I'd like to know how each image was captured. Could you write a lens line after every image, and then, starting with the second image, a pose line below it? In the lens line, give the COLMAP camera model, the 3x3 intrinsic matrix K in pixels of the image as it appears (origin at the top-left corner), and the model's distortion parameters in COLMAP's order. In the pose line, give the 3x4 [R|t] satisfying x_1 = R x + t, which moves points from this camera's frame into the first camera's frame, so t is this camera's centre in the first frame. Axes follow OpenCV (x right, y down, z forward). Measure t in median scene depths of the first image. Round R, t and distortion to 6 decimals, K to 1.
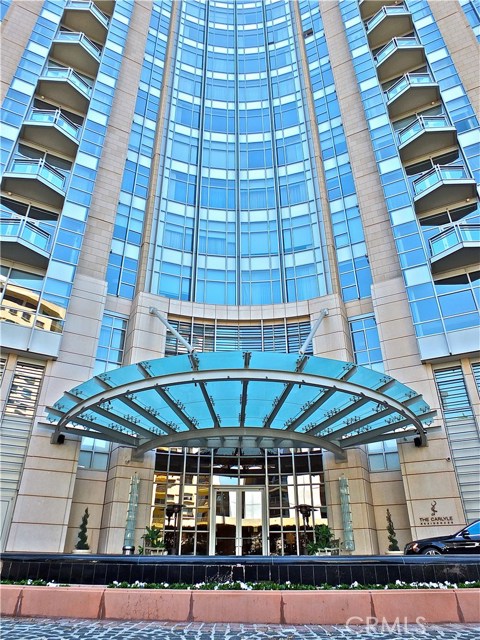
lens RADIAL K [[454.9, 0, 240.0], [0, 454.9, 320.0], [0, 0, 1]] dist [-0.005351, -0.001397]
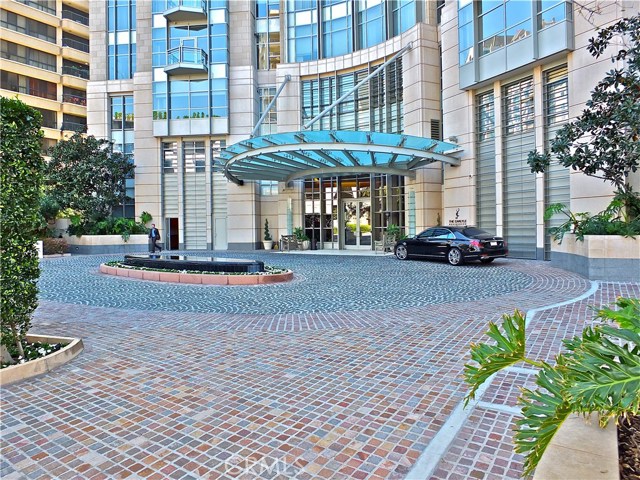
lens RADIAL K [[454.9, 0, 320.0], [0, 454.9, 240.0], [0, 0, 1]] dist [-0.005351, -0.001397]
pose [[0.809887, 0.003113, -0.586577, 0.797172], [0.290217, 0.866893, 0.405303, -0.145118], [0.509762, -0.498484, 0.701182, -0.132687]]
